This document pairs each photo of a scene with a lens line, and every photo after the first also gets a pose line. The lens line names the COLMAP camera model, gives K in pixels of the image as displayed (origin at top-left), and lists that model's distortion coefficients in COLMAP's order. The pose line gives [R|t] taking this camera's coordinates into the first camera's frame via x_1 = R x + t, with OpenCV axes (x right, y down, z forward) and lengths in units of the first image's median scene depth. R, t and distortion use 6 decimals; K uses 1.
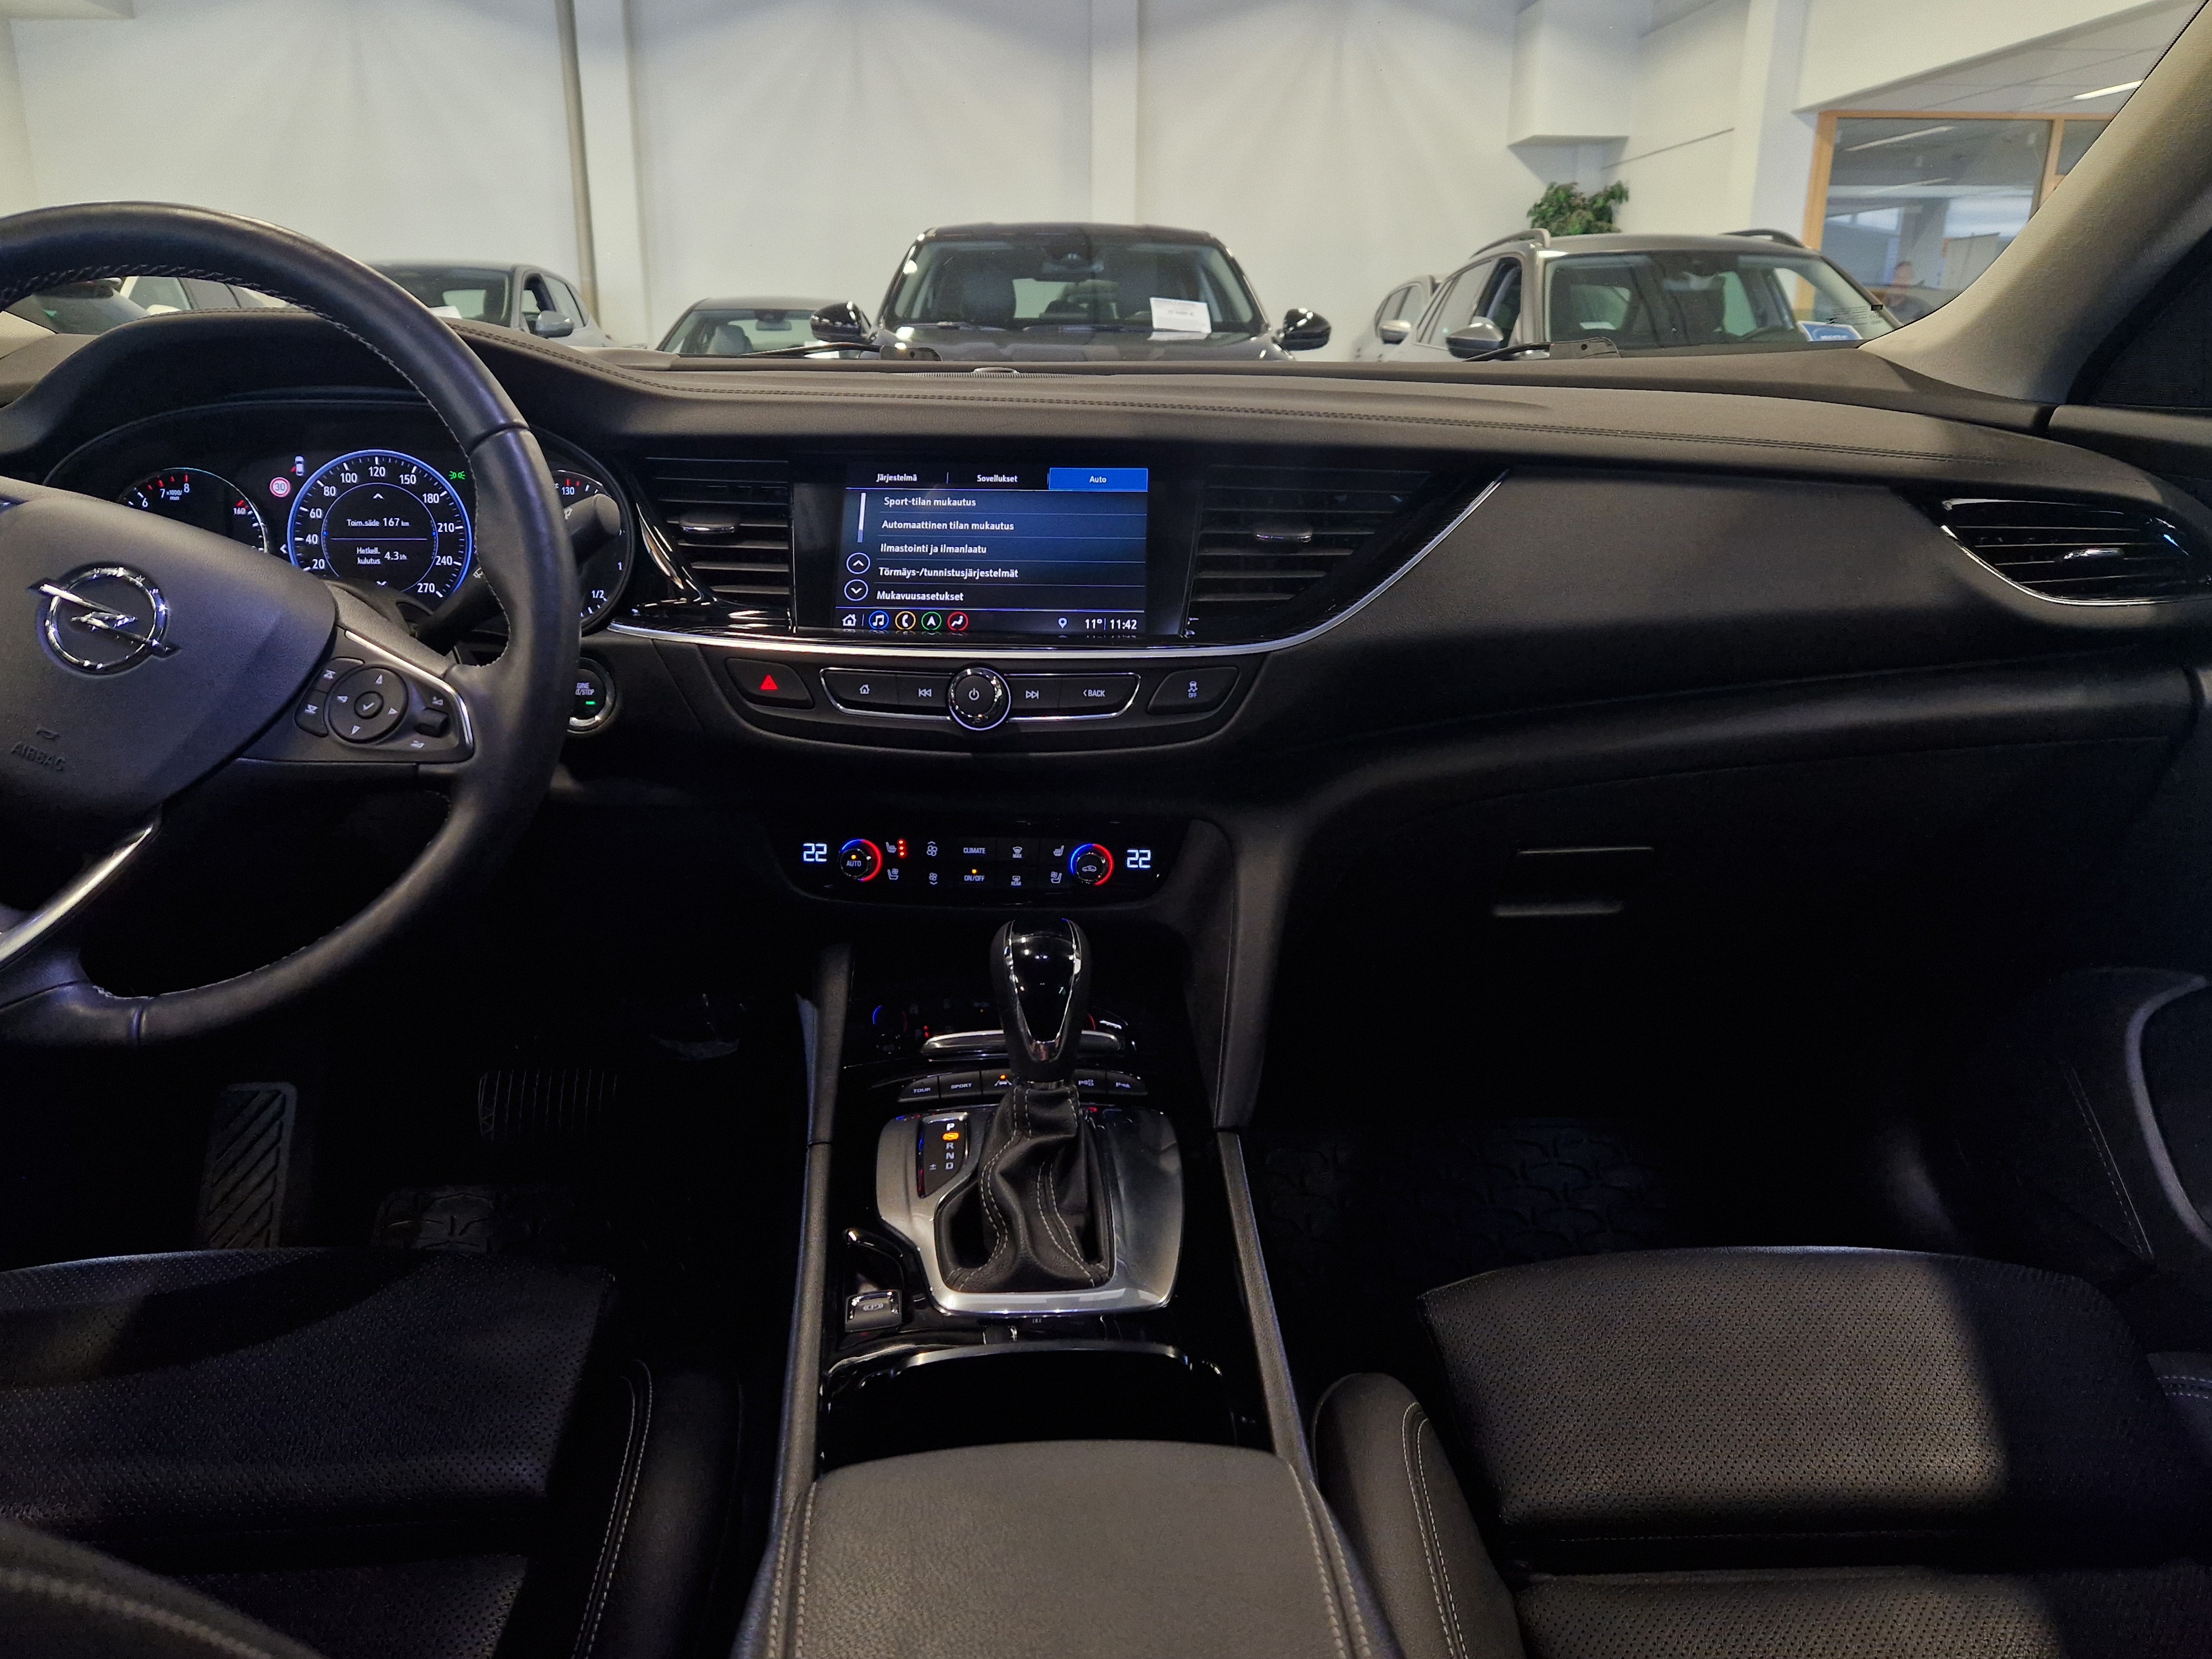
lens RADIAL K [[1641.3, 0, 1094.4], [0, 1641.3, 874.3], [0, 0, 1]] dist [0.100754, -0.117683]
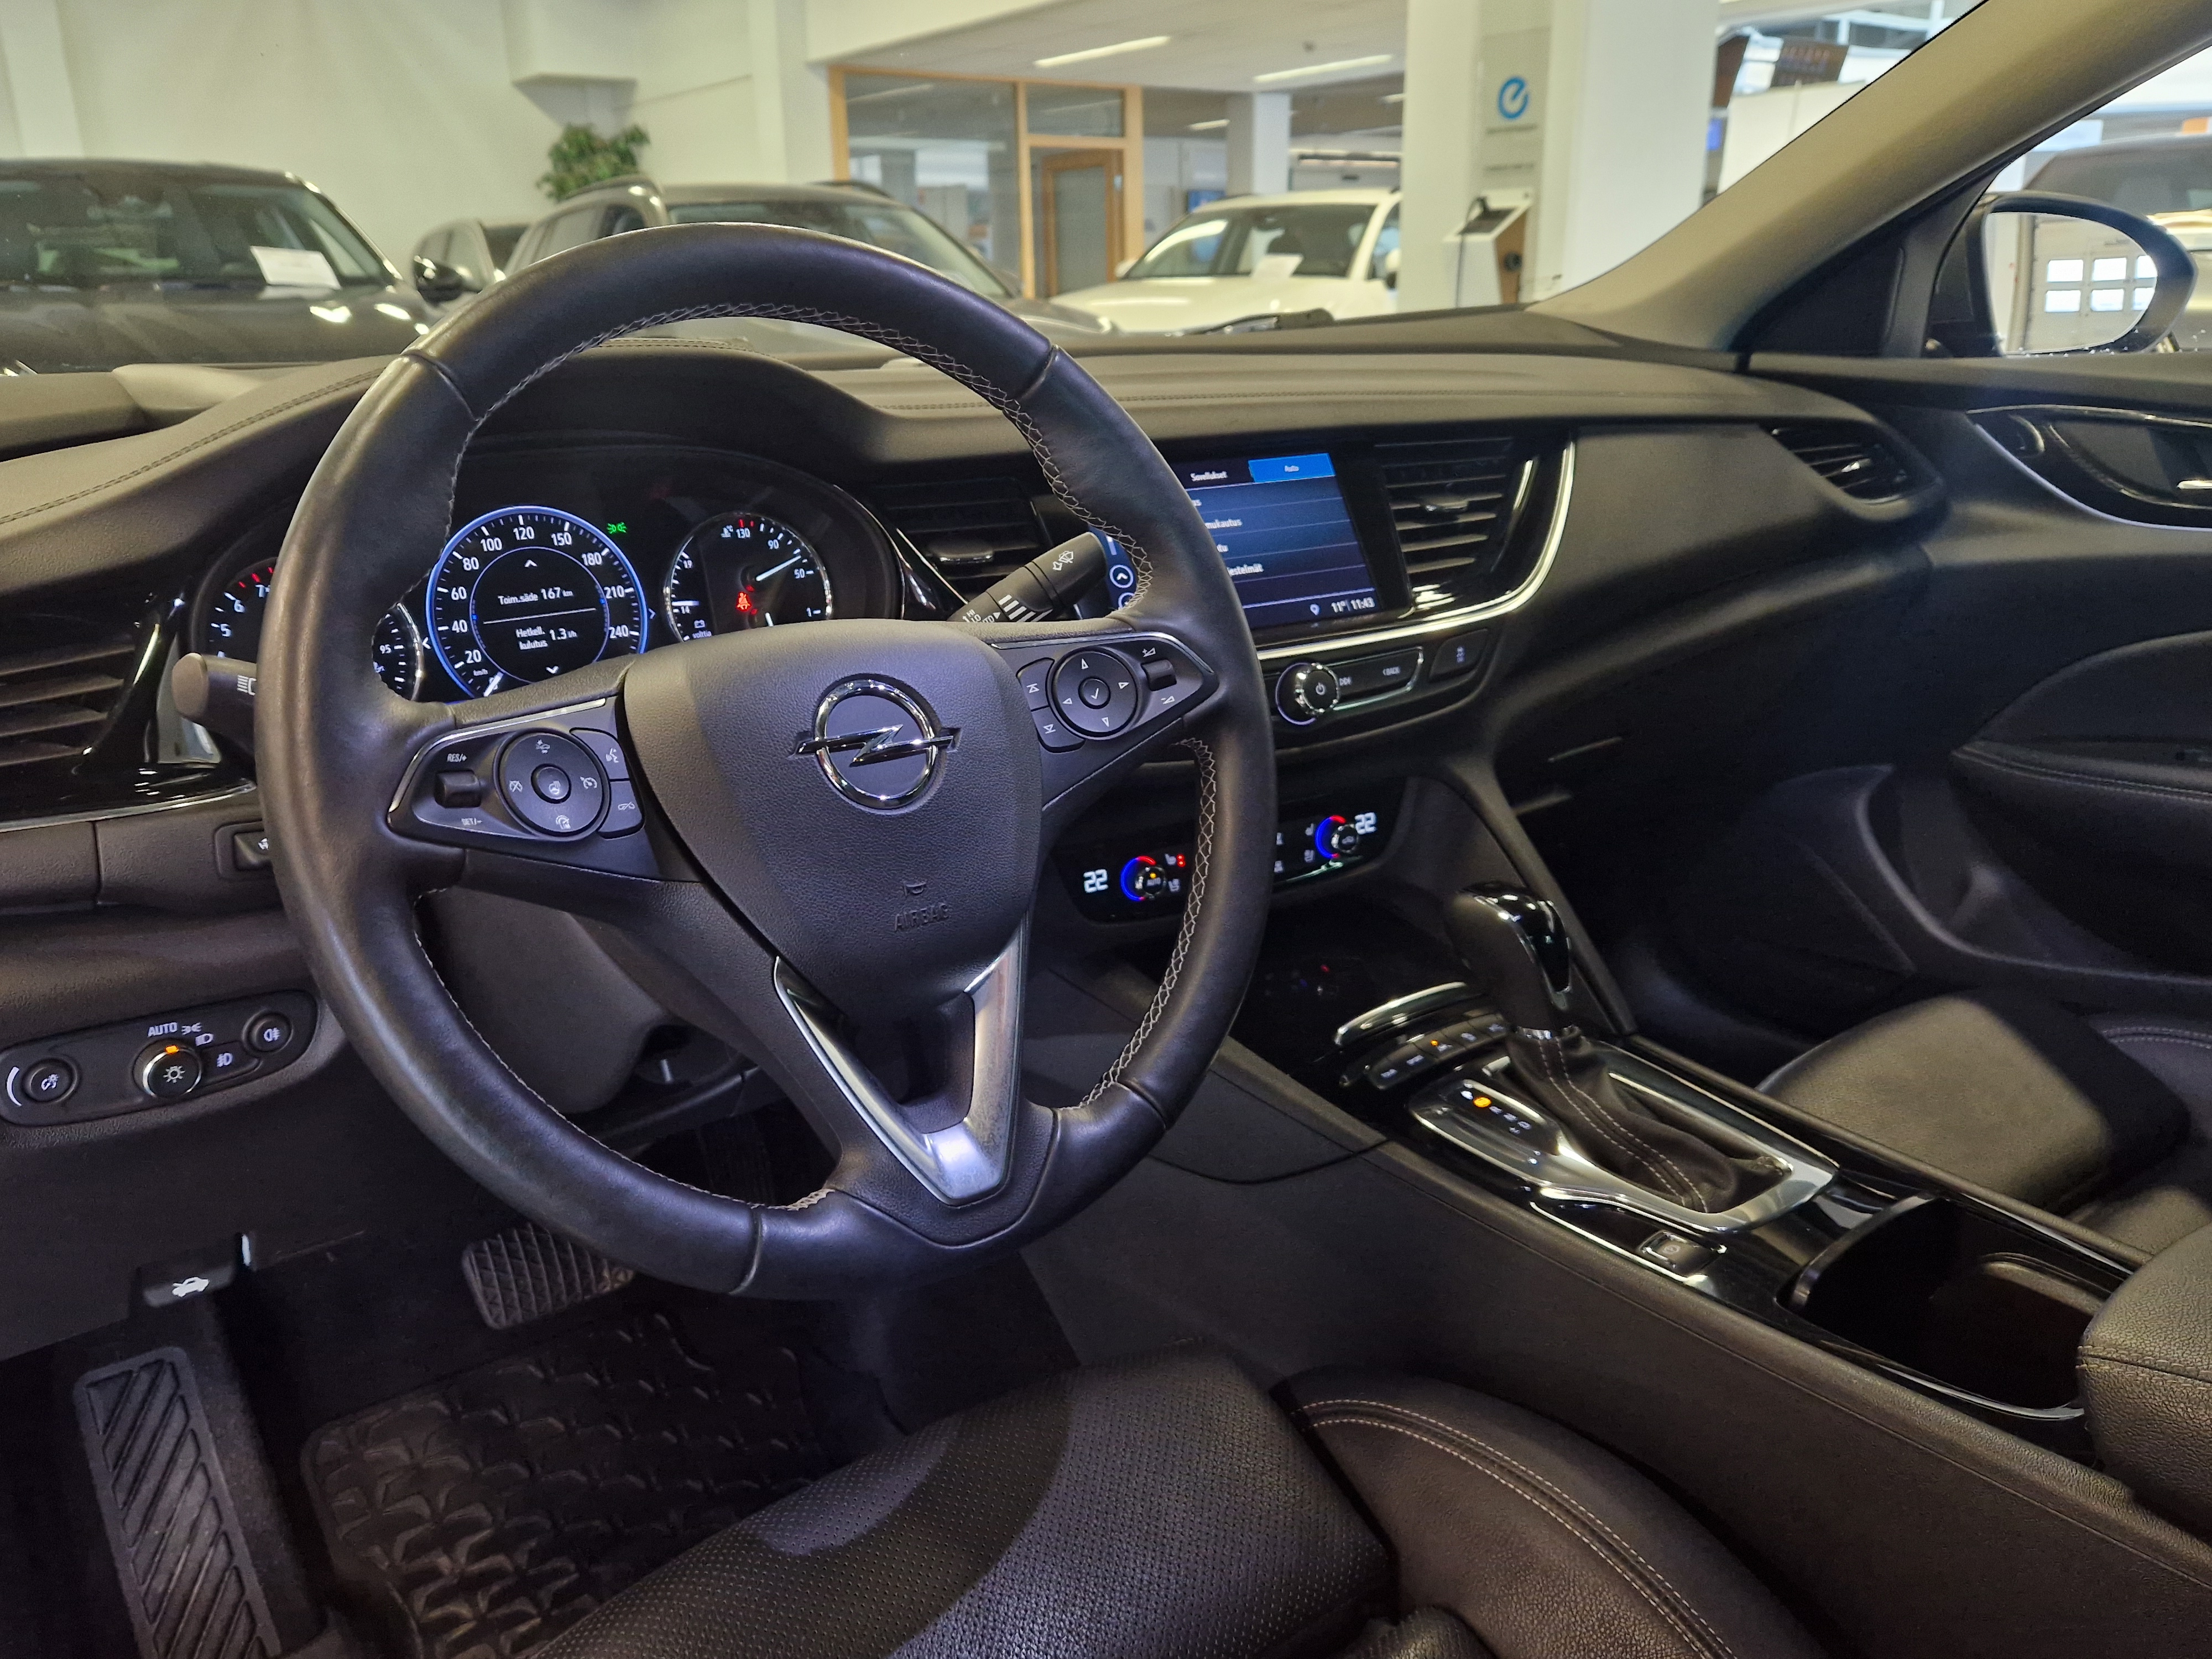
lens RADIAL K [[1641.3, 0, 1094.4], [0, 1641.3, 874.3], [0, 0, 1]] dist [0.100754, -0.117683]
pose [[0.841418, -0.203428, 0.500633, -0.633042], [0.187960, 0.978764, 0.081807, -0.093112], [-0.506643, 0.025265, 0.861786, 0.168739]]
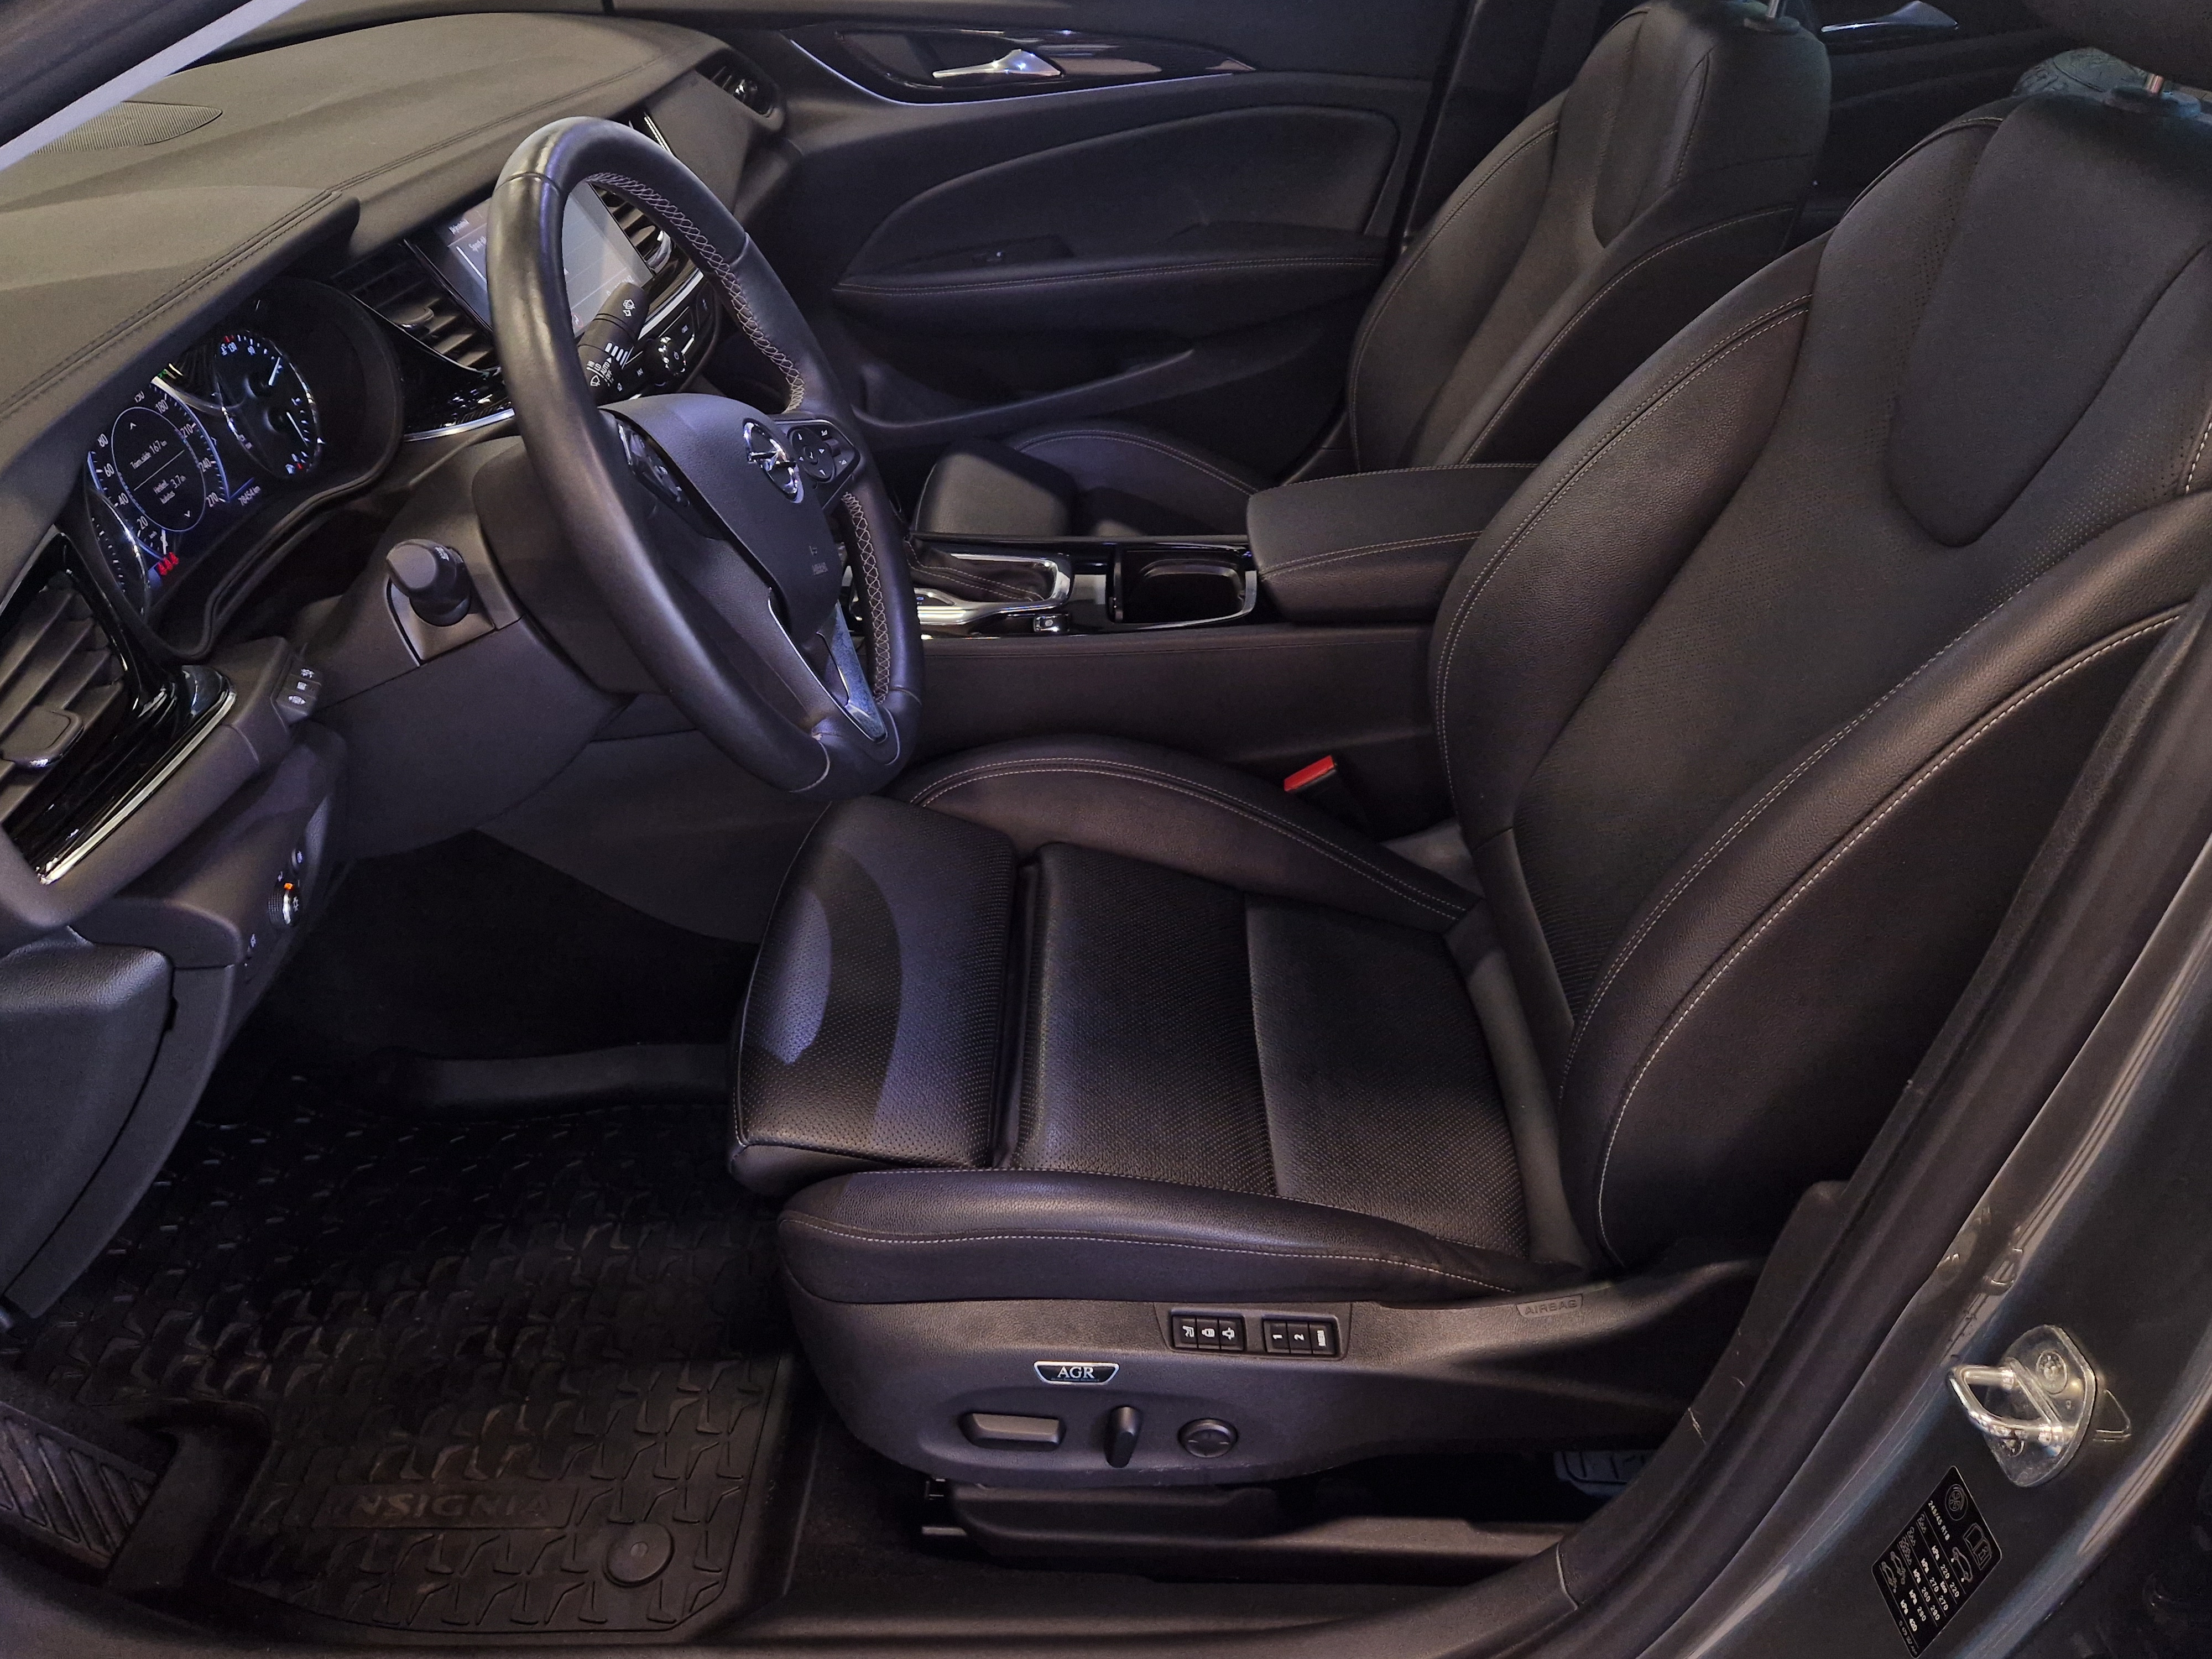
lens RADIAL K [[1641.3, 0, 1094.4], [0, 1641.3, 874.3], [0, 0, 1]] dist [0.100754, -0.117683]
pose [[0.098770, -0.594169, 0.798253, -1.240441], [0.324342, 0.777592, 0.538658, -0.359924], [-0.940769, 0.205703, 0.269517, 0.332109]]
